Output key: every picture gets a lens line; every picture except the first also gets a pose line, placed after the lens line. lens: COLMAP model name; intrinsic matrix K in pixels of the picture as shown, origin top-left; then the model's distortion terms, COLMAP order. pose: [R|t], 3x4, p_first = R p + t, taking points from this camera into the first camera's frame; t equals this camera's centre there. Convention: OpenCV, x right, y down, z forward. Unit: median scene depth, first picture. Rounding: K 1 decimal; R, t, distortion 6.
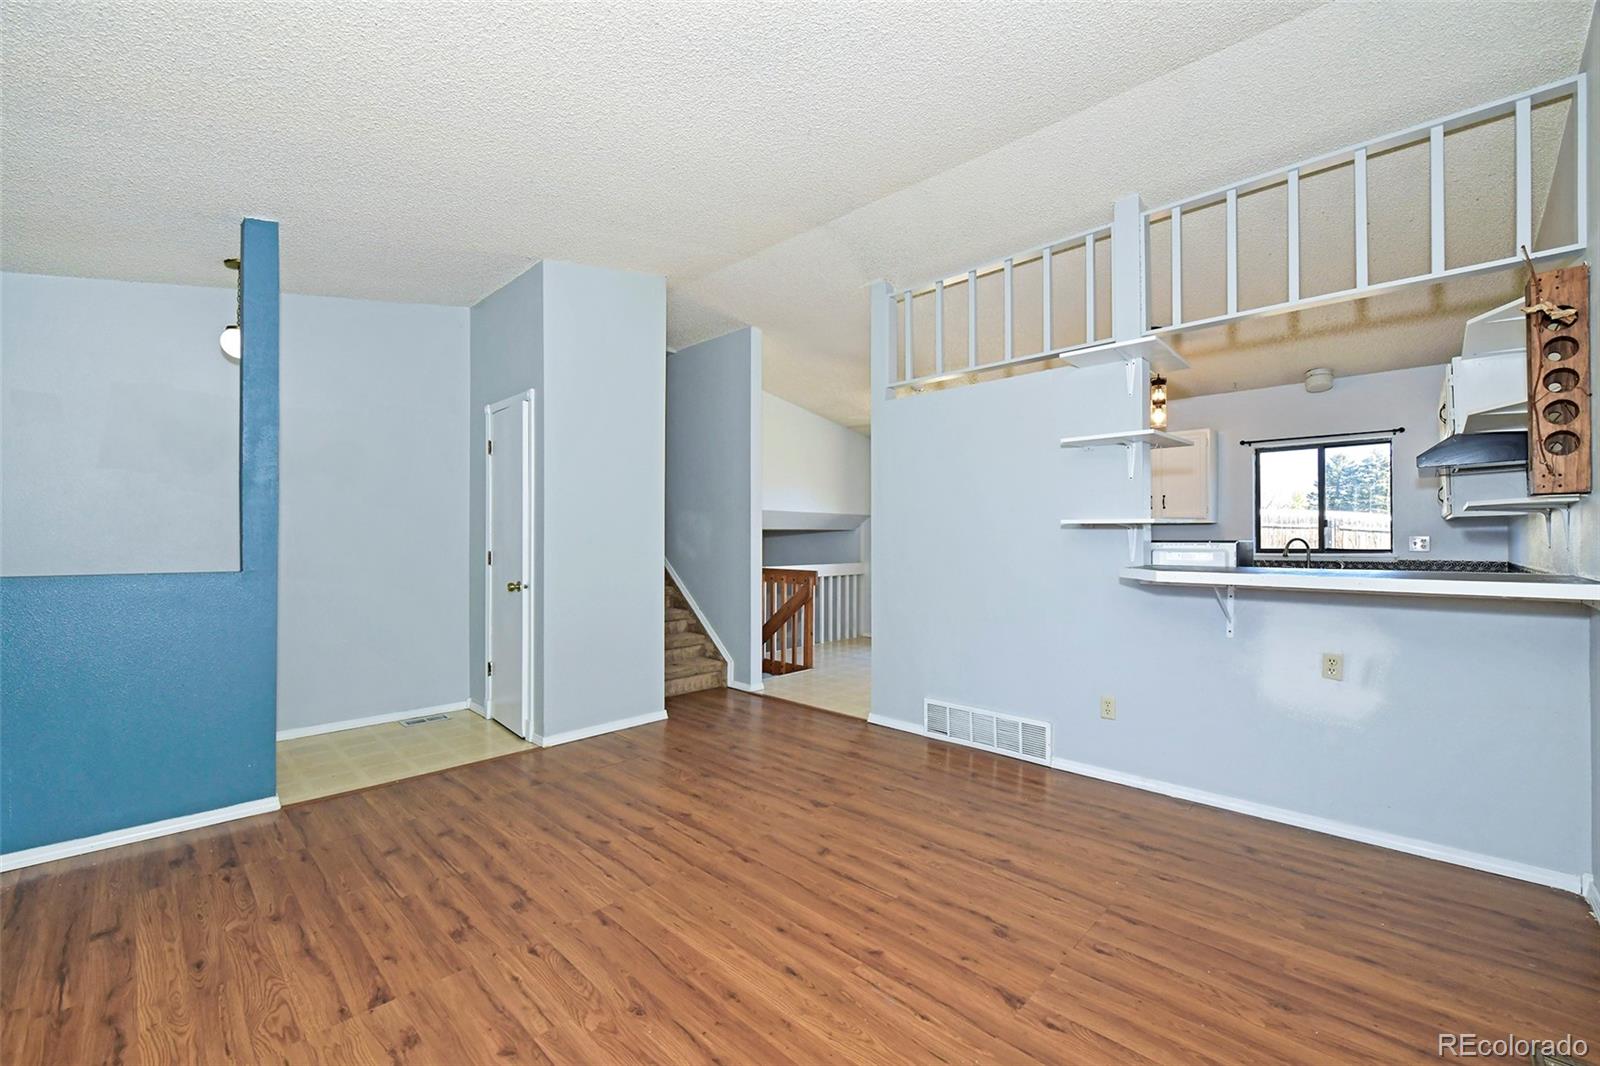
lens RADIAL K [[660.1, 0, 801.7], [0, 660.1, 536.6], [0, 0, 1]] dist [-0.010235, 0.000269]
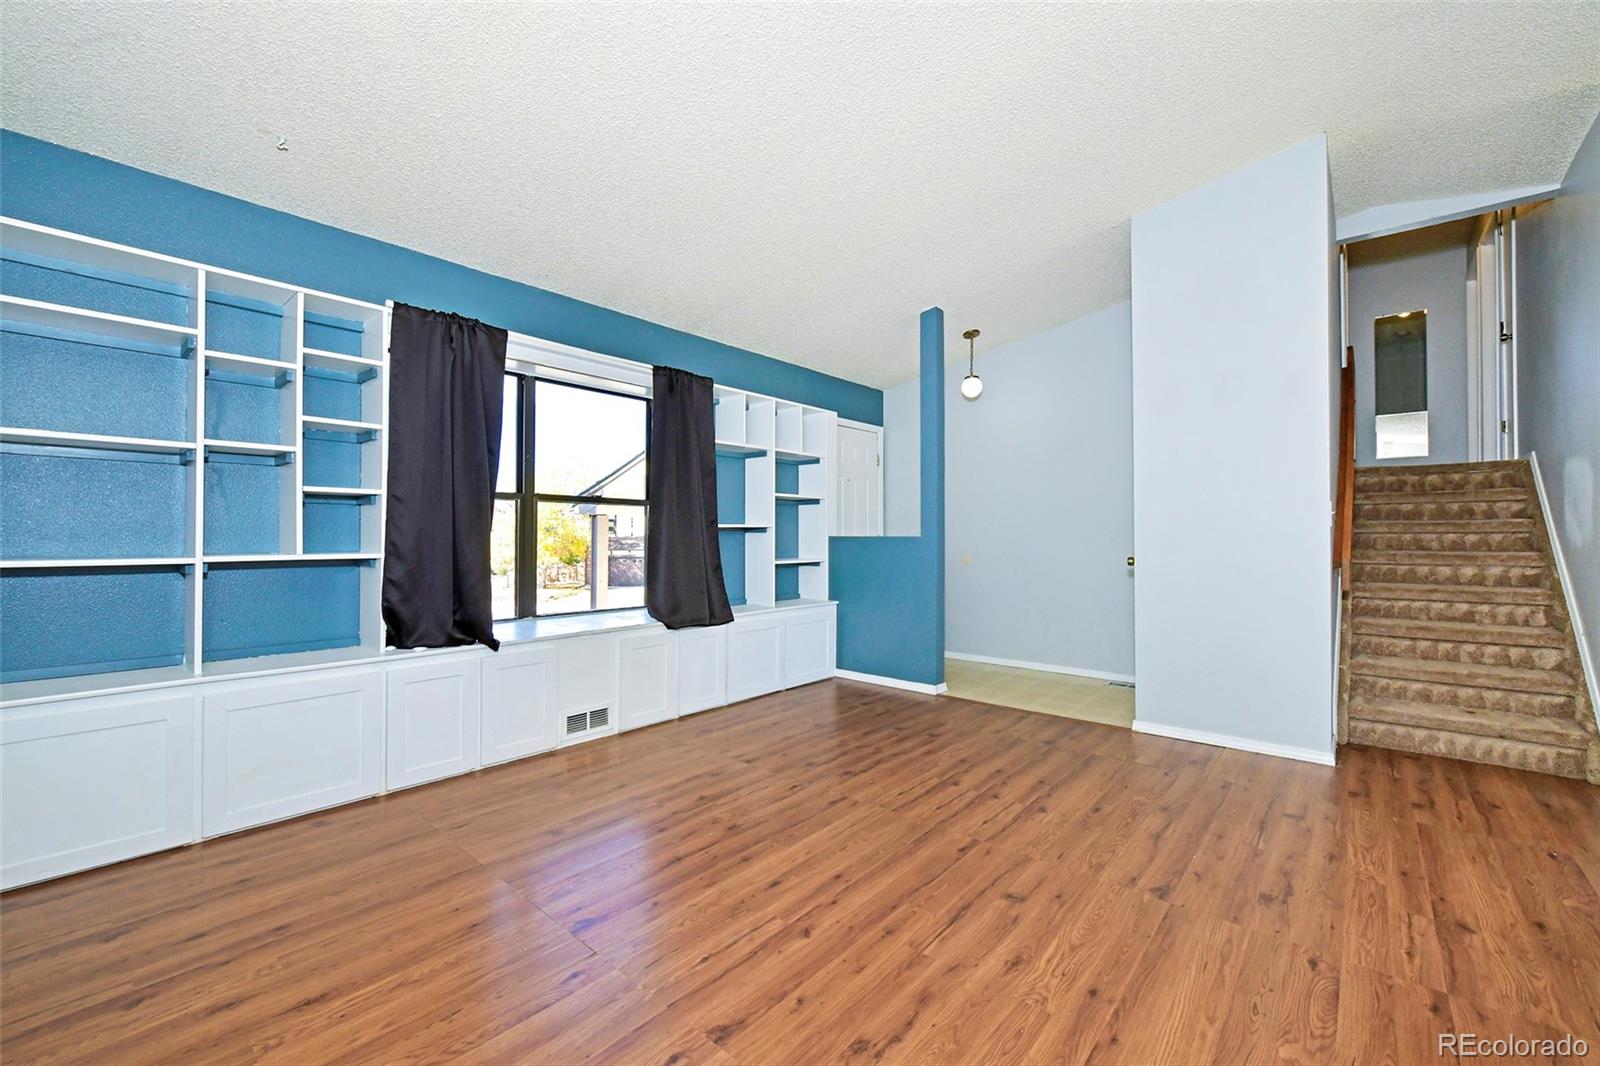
lens RADIAL K [[642.0, 0, 805.2], [0, 642.0, 530.3], [0, 0, 1]] dist [-0.007139, -0.000254]
pose [[0.048220, -0.009833, -0.998788, 0.805387], [0.001841, 0.999951, -0.009756, 0.062082], [0.998835, -0.001369, 0.048236, 0.759669]]
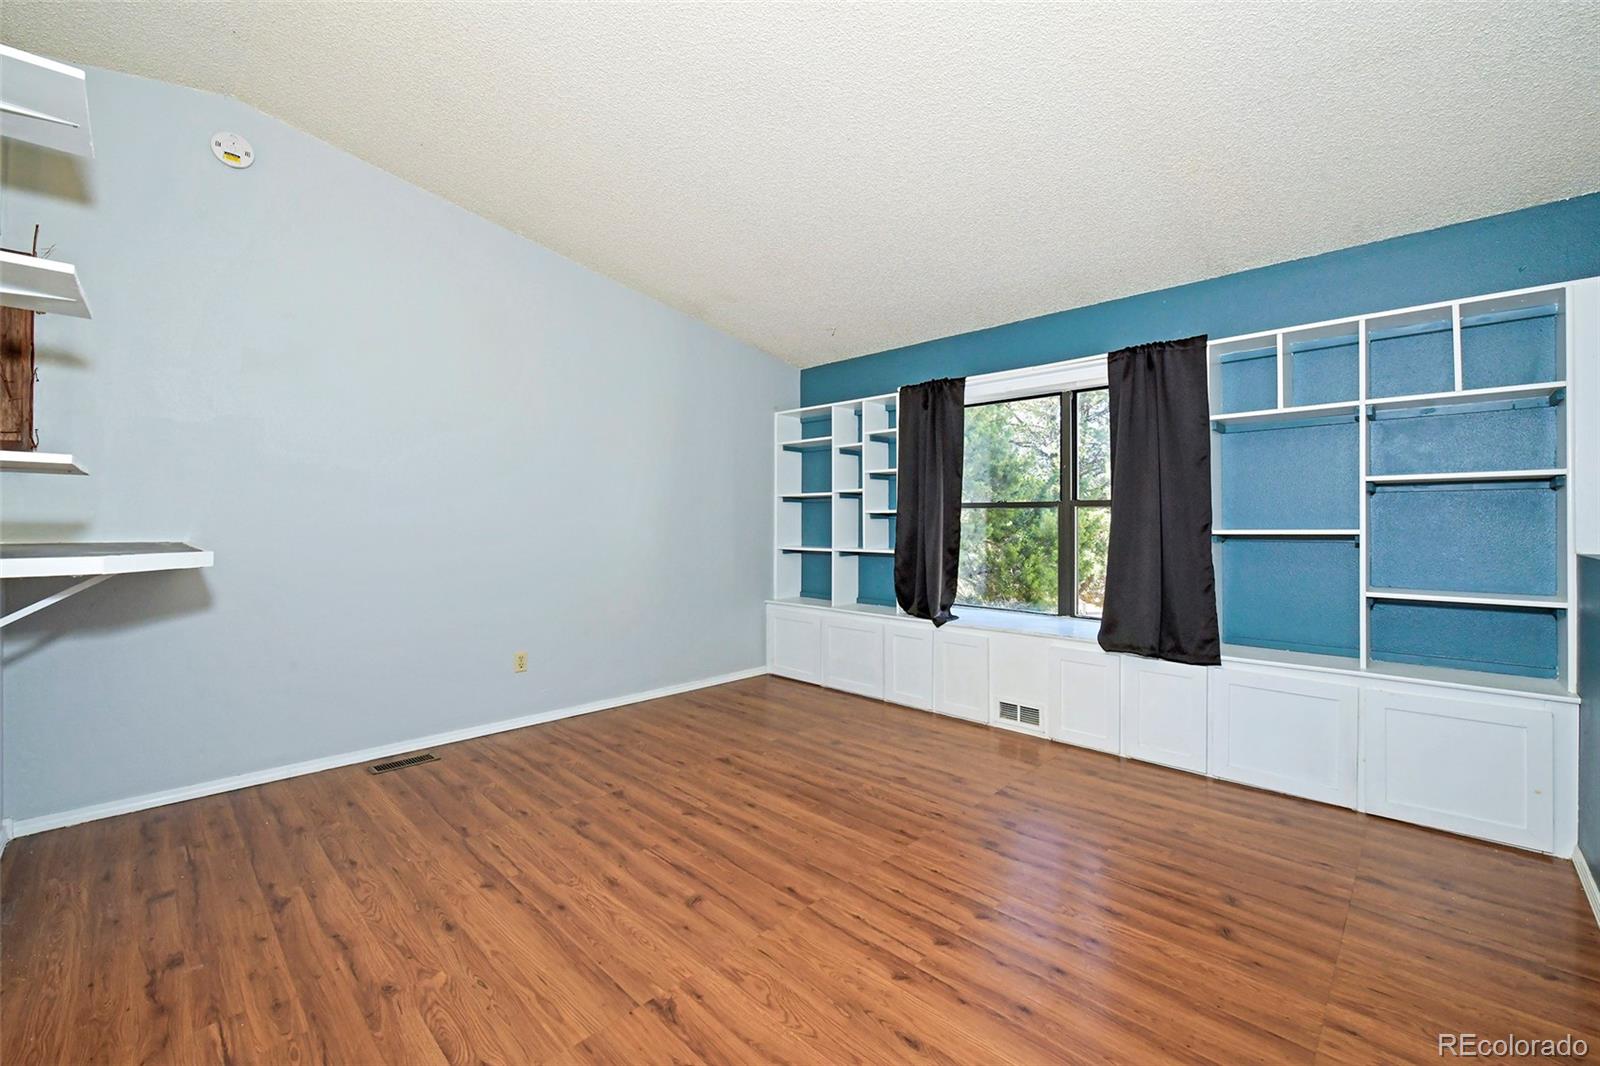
lens RADIAL K [[660.1, 0, 805.6], [0, 660.1, 523.5], [0, 0, 1]] dist [-0.010235, 0.000269]
pose [[-0.999981, -0.004159, 0.004441, -0.108305], [-0.004174, 0.999985, -0.003453, 0.024399], [-0.004426, -0.003472, -0.999984, 1.887866]]
